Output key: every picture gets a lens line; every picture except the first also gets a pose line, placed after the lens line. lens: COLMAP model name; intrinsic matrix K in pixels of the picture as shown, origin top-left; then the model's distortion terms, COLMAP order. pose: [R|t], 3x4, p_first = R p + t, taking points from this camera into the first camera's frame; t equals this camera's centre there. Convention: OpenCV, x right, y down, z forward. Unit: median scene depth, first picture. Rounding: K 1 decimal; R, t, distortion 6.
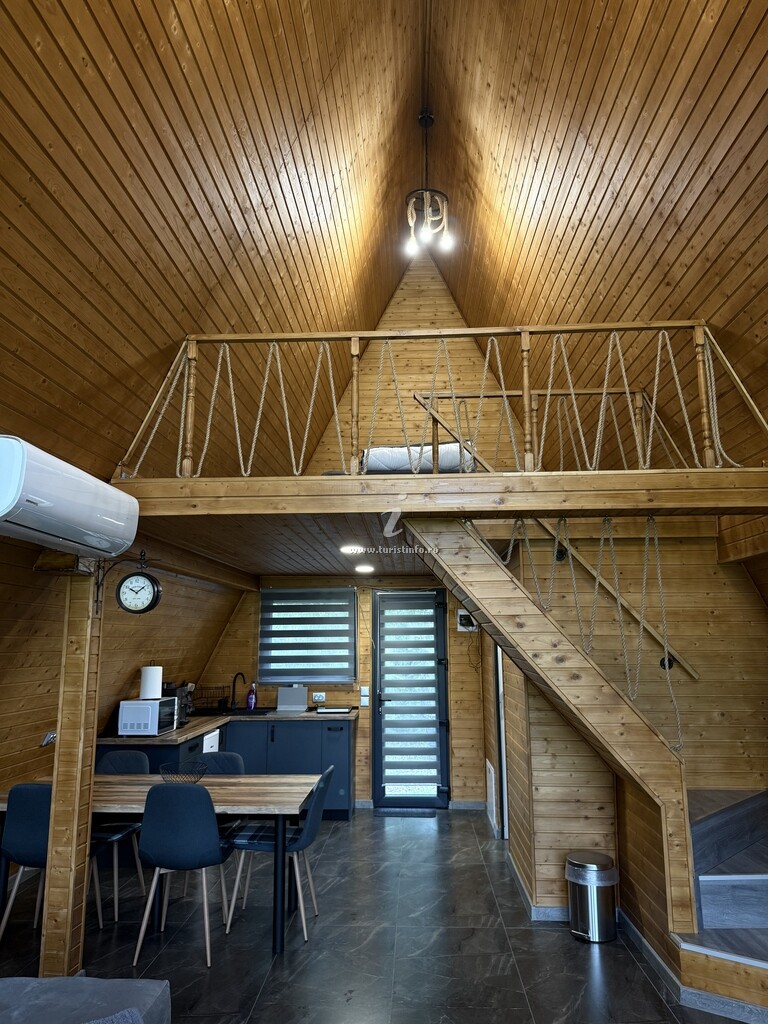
lens RADIAL K [[725.0, 0, 377.4], [0, 725.0, 515.7], [0, 0, 1]] dist [0.114096, -0.170841]
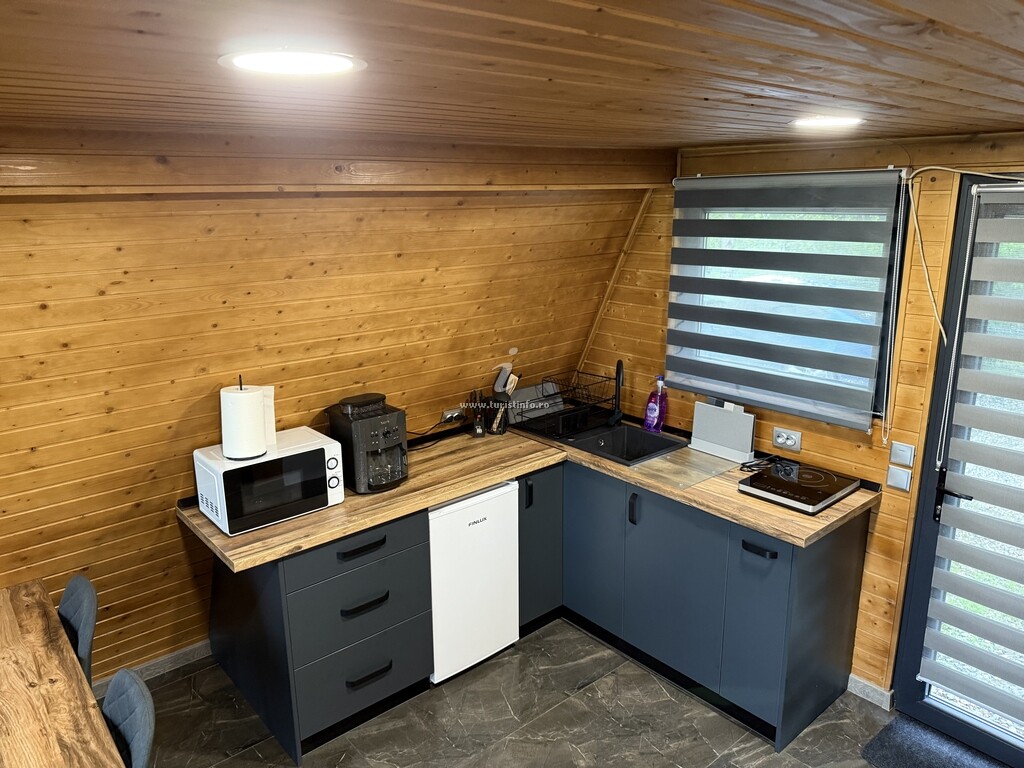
lens RADIAL K [[725.0, 0, 512.0], [0, 725.0, 384.0], [0, 0, 1]] dist [0.114096, -0.170841]
pose [[0.690726, 0.180990, -0.700100, 0.105032], [0.126346, 0.923071, 0.363286, 0.042075], [0.711993, -0.339386, 0.614722, 0.632694]]
